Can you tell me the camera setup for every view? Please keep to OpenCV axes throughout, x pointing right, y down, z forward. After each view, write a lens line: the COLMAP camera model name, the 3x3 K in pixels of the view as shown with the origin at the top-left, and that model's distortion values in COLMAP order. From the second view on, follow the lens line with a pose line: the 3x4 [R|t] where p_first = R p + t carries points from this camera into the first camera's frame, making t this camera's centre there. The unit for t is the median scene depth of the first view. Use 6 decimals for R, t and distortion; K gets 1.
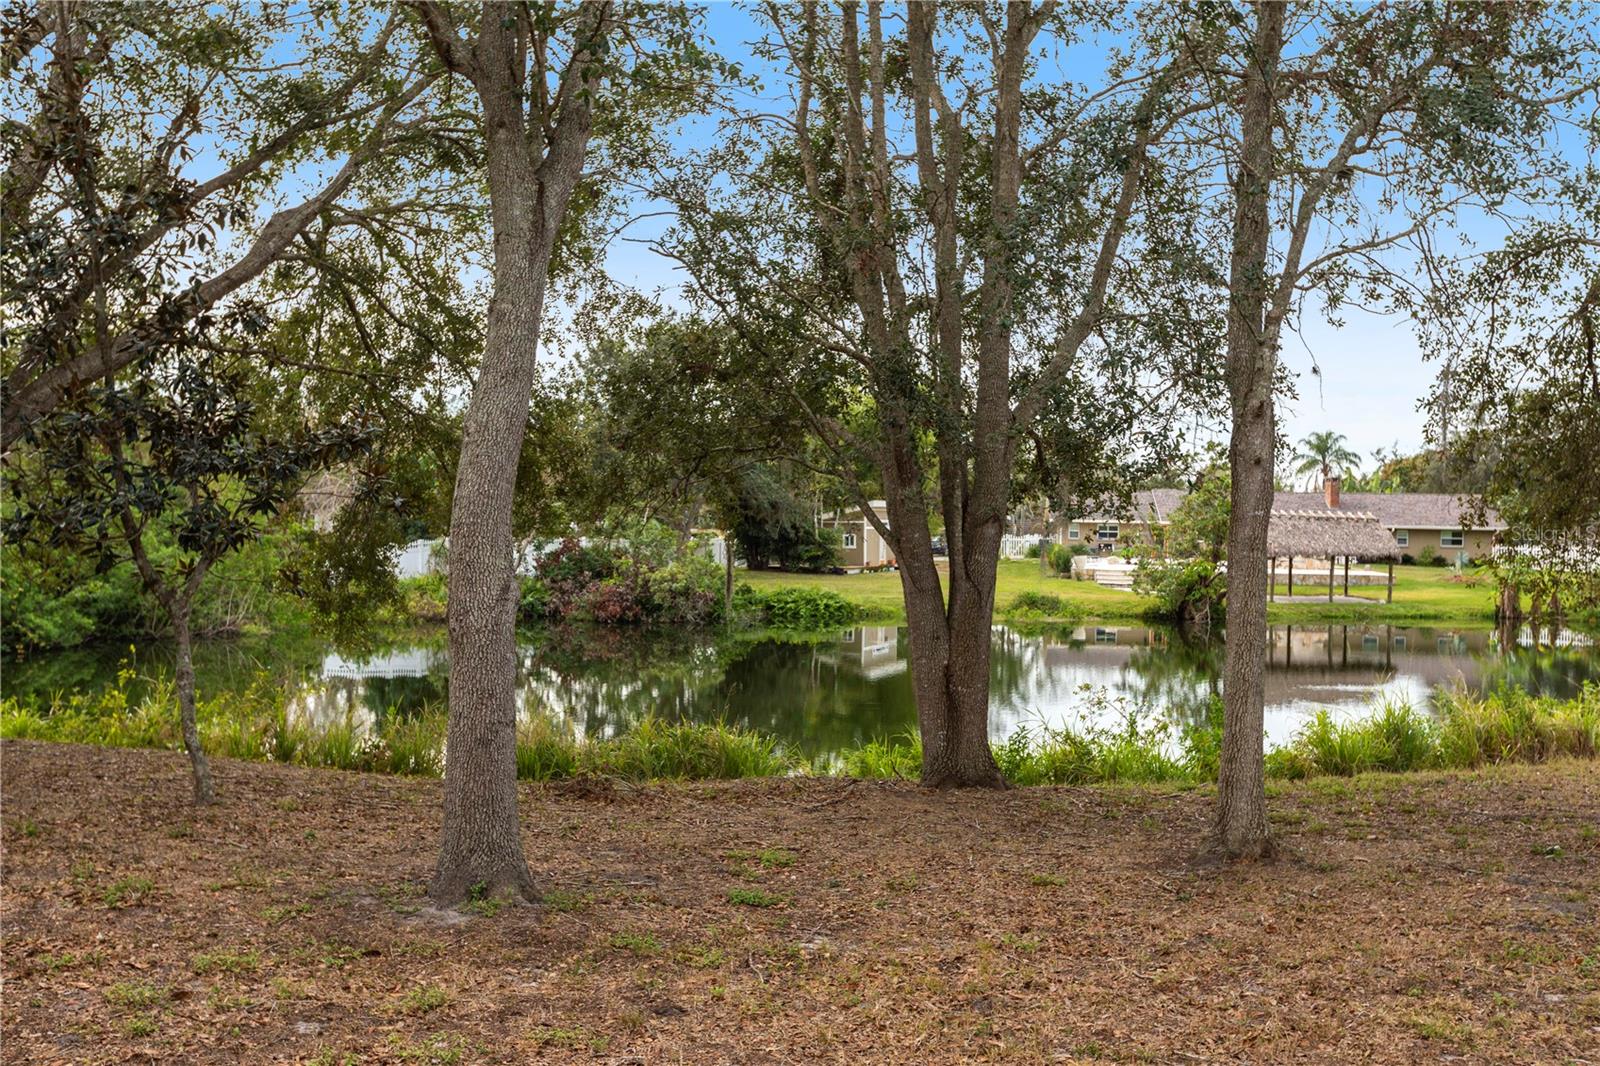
lens RADIAL K [[1610.3, 0, 800.5], [0, 1610.3, 532.5], [0, 0, 1]] dist [-0.010479, 0.000000]
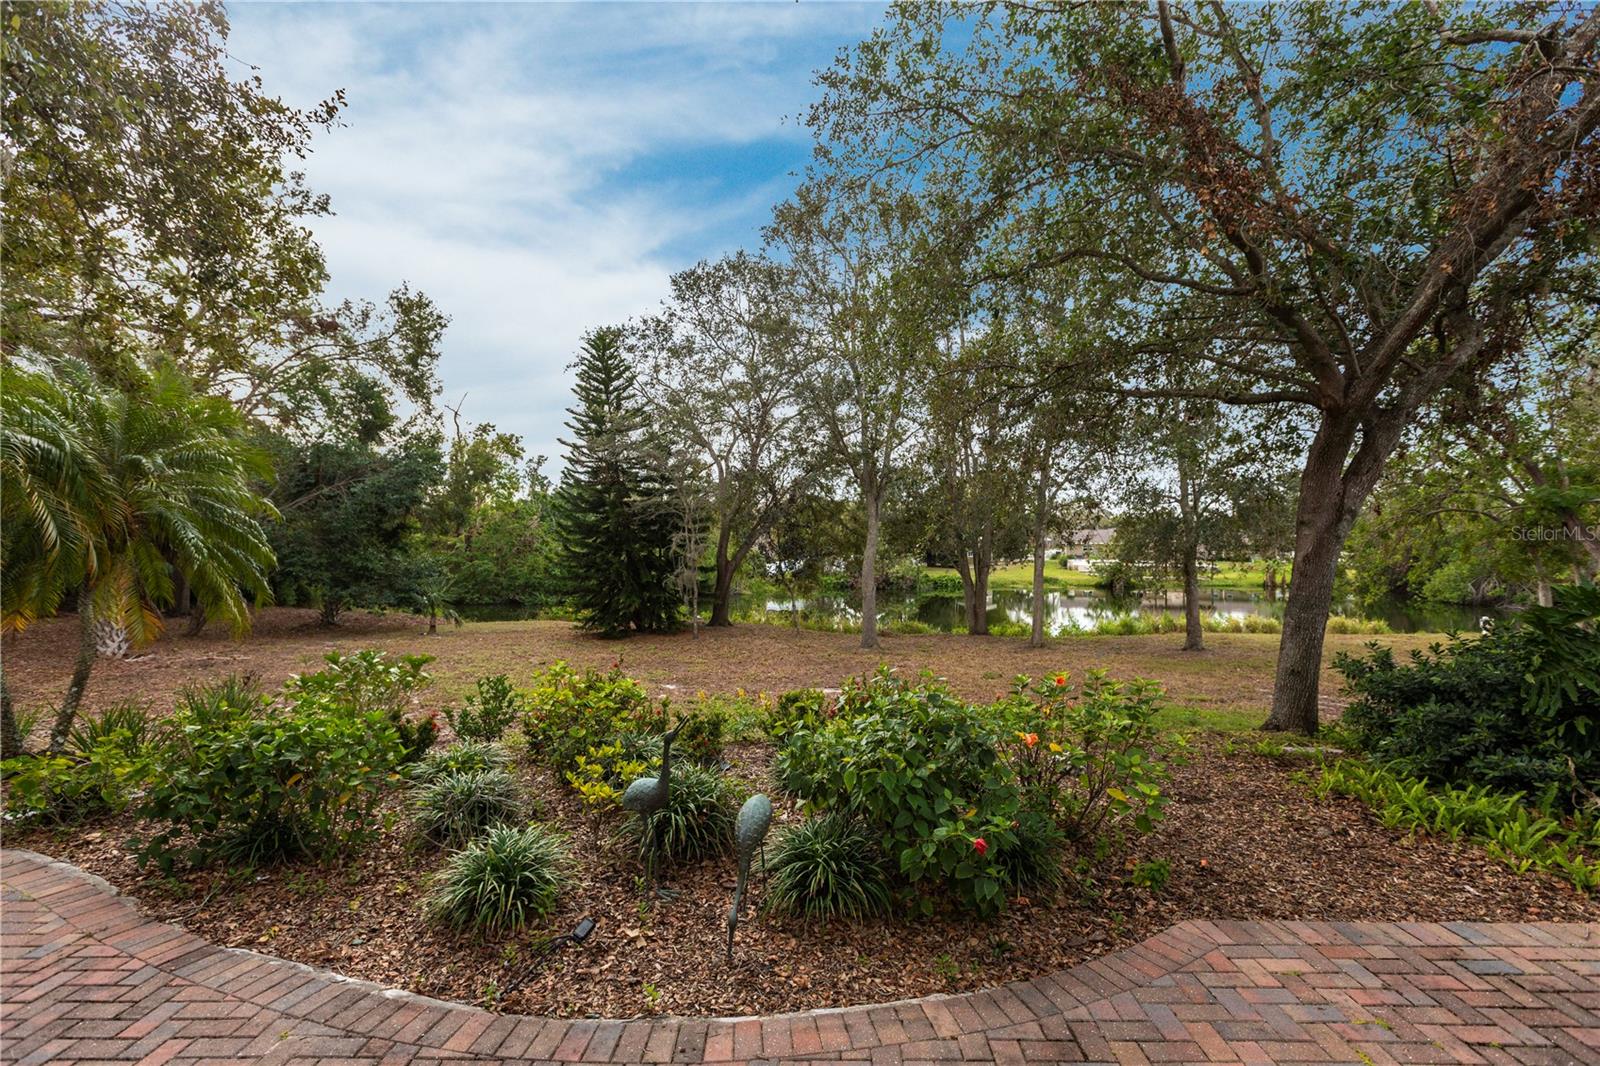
lens RADIAL K [[722.9, 0, 804.4], [0, 722.9, 534.7], [0, 0, 1]] dist [0.001986, 0.000231]
pose [[0.979511, -0.017576, -0.200621, 0.006918], [0.014147, 0.999728, -0.018516, -0.009699], [0.200891, 0.015298, 0.979494, -0.136055]]
